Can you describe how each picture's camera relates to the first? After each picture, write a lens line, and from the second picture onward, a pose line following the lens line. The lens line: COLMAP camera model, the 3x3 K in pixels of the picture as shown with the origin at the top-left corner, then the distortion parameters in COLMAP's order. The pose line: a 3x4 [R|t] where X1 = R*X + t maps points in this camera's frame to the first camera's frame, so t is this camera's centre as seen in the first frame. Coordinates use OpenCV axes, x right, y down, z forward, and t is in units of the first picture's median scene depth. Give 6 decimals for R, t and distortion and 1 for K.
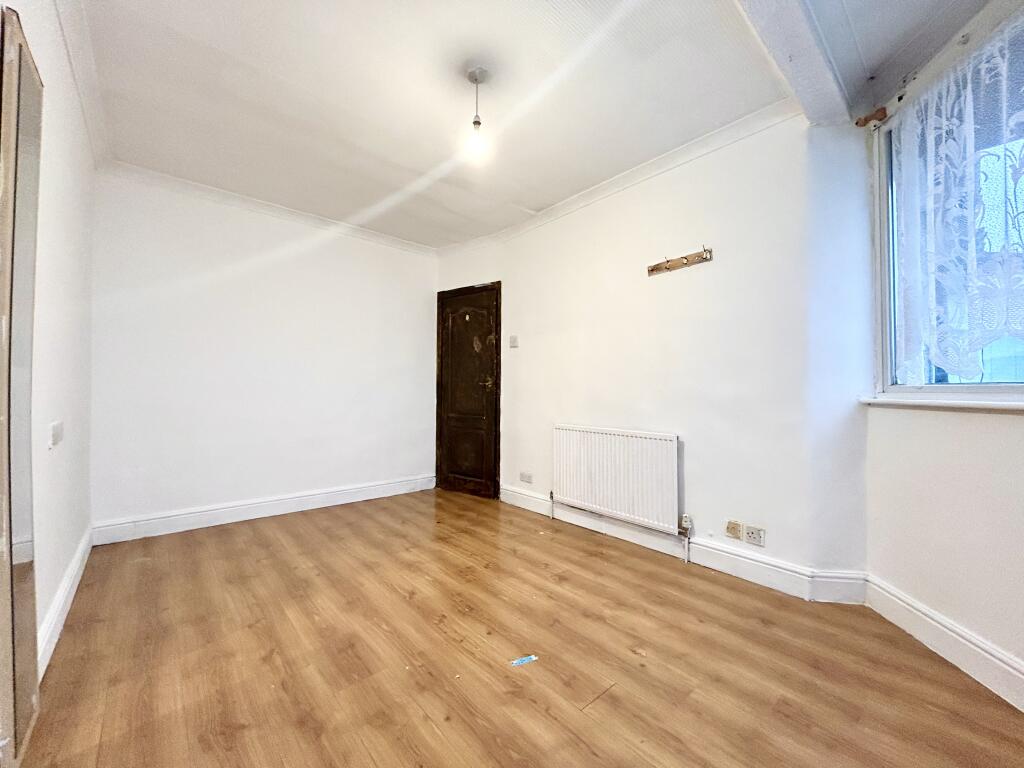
lens RADIAL K [[413.3, 0, 510.8], [0, 413.3, 380.4], [0, 0, 1]] dist [-0.005169, 0.003207]
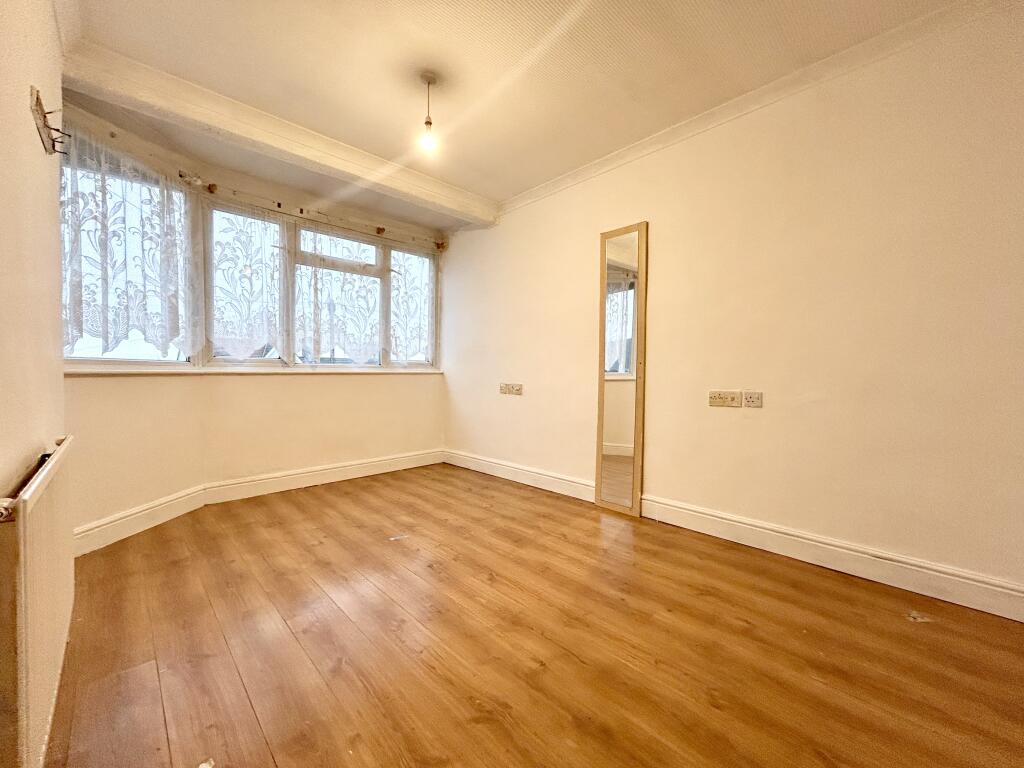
lens RADIAL K [[413.3, 0, 510.8], [0, 413.3, 380.4], [0, 0, 1]] dist [-0.005169, 0.003207]
pose [[-0.998781, -0.006146, -0.048984, -0.216108], [-0.006135, 0.999981, -0.000378, 0.056079], [0.048985, -0.000077, -0.998799, 1.806278]]
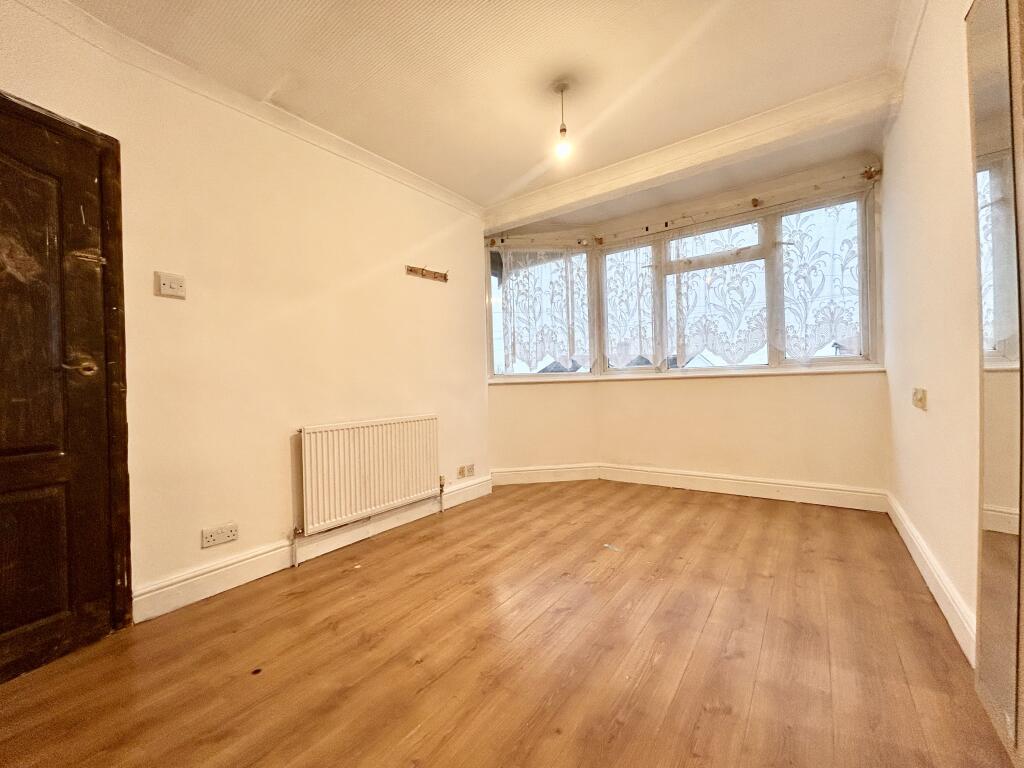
lens RADIAL K [[413.3, 0, 510.8], [0, 413.3, 380.4], [0, 0, 1]] dist [-0.005169, 0.003207]
pose [[-0.219231, 0.009375, 0.975628, -0.964111], [0.008930, 0.999931, -0.007602, 0.049771], [-0.975632, 0.007046, -0.219300, 1.182471]]
